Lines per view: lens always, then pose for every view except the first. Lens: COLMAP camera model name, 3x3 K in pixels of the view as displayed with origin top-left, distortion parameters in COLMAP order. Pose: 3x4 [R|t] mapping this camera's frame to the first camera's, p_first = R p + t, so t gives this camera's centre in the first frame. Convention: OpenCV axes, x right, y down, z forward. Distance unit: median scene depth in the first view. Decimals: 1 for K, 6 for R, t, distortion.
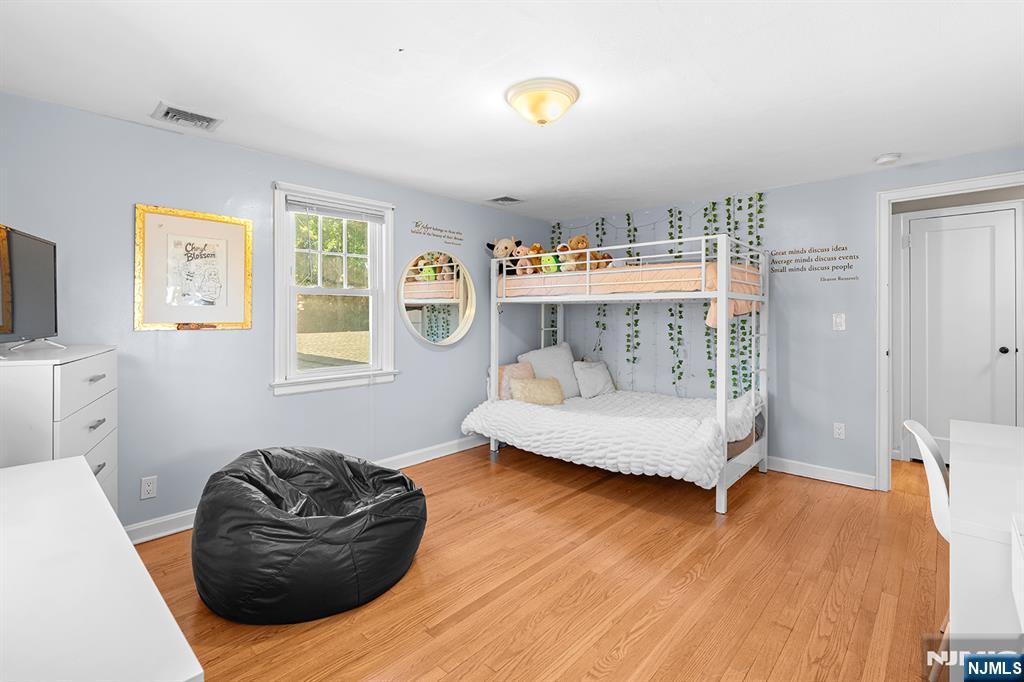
lens RADIAL K [[463.5, 0, 511.7], [0, 463.5, 324.8], [0, 0, 1]] dist [-0.000069, 0.000011]
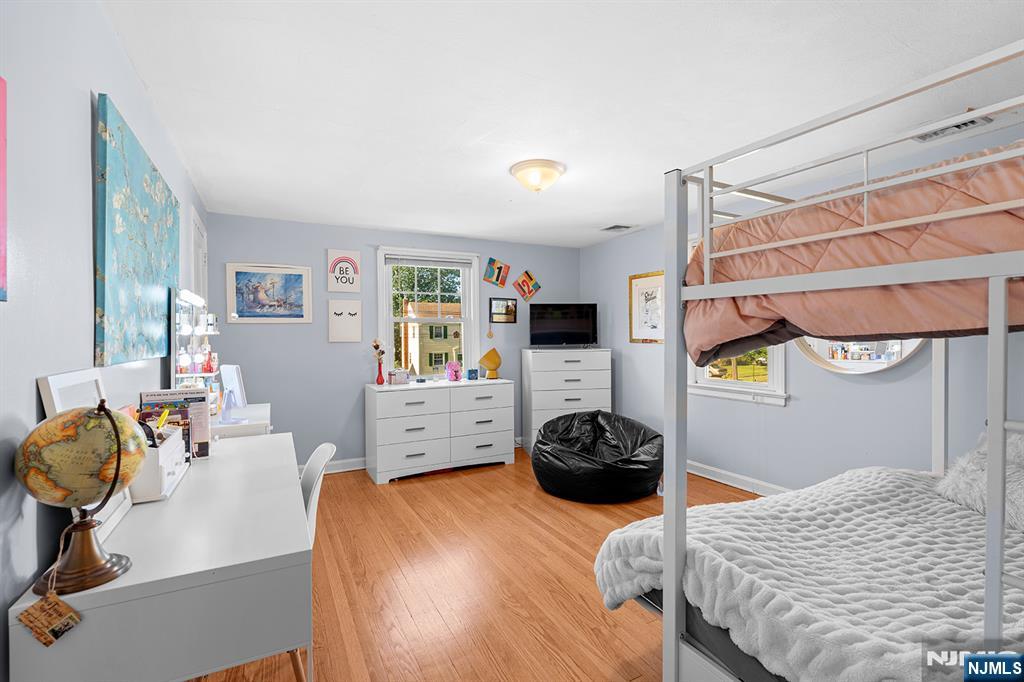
lens RADIAL K [[460.3, 0, 508.7], [0, 460.3, 347.4], [0, 0, 1]] dist [-0.001966, 0.000102]
pose [[-0.326162, 0.027093, -0.944926, 1.074792], [-0.016178, 0.999283, 0.034236, -0.022640], [0.945175, 0.026454, -0.325490, 1.073007]]
